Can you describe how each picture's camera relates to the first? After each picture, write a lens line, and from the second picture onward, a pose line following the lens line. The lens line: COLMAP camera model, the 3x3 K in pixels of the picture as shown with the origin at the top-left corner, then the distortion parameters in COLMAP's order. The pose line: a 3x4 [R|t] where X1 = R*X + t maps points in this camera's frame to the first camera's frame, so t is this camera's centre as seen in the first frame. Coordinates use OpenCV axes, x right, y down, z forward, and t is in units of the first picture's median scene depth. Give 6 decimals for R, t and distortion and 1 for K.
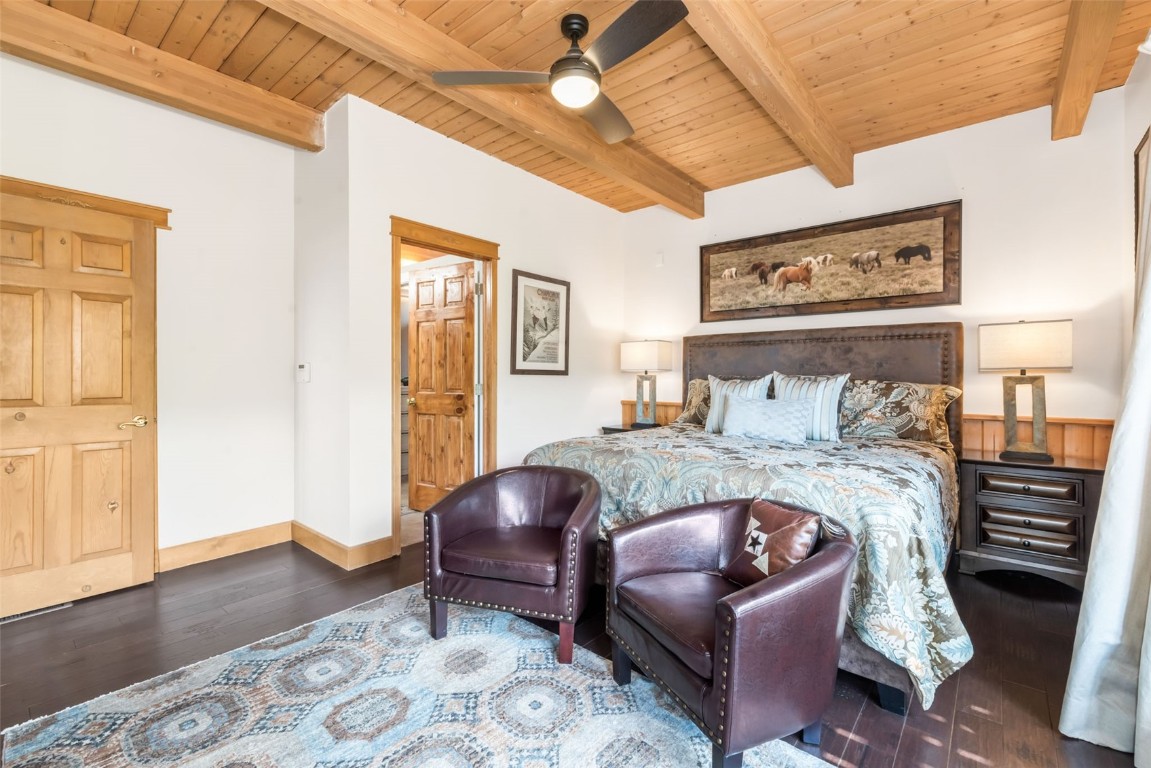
lens RADIAL K [[498.6, 0, 583.9], [0, 498.6, 389.7], [0, 0, 1]] dist [0.001595, 0.000167]
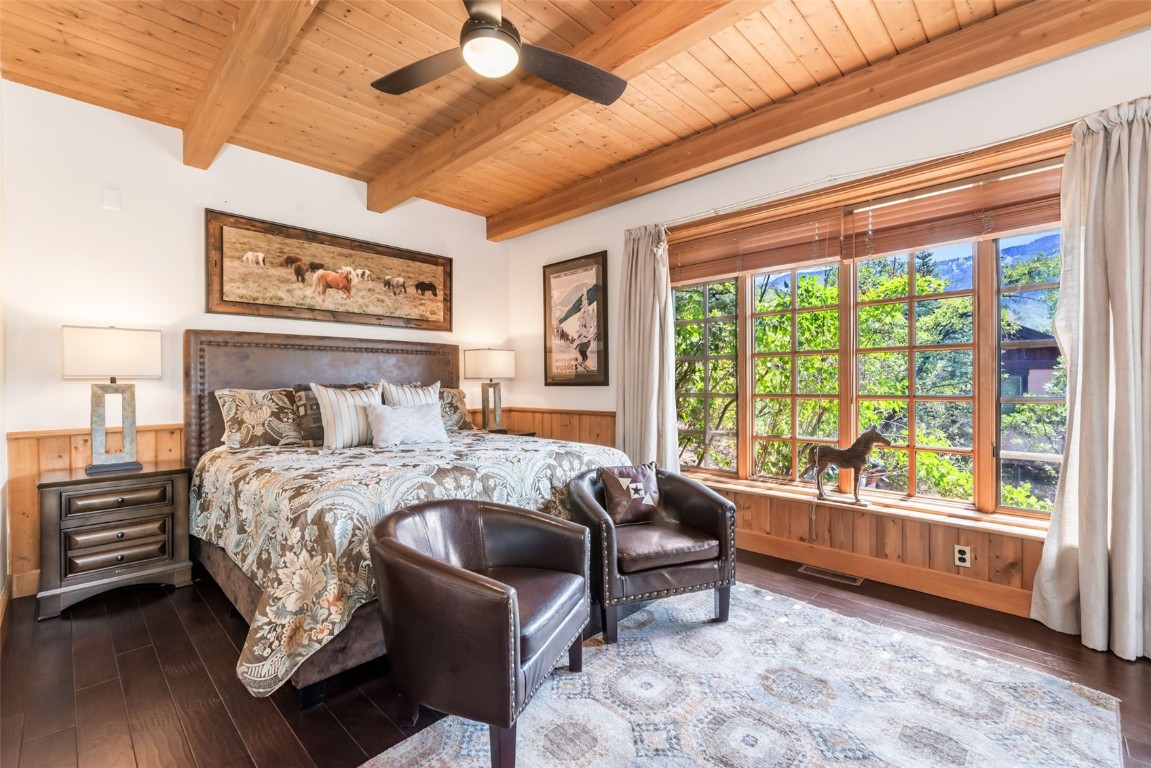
lens RADIAL K [[498.6, 0, 583.2], [0, 498.6, 378.5], [0, 0, 1]] dist [0.001595, 0.000167]
pose [[0.062080, 0.006209, 0.998052, -0.516563], [0.034105, 0.999383, -0.008338, -0.013700], [-0.997488, 0.034556, 0.061830, 0.453648]]
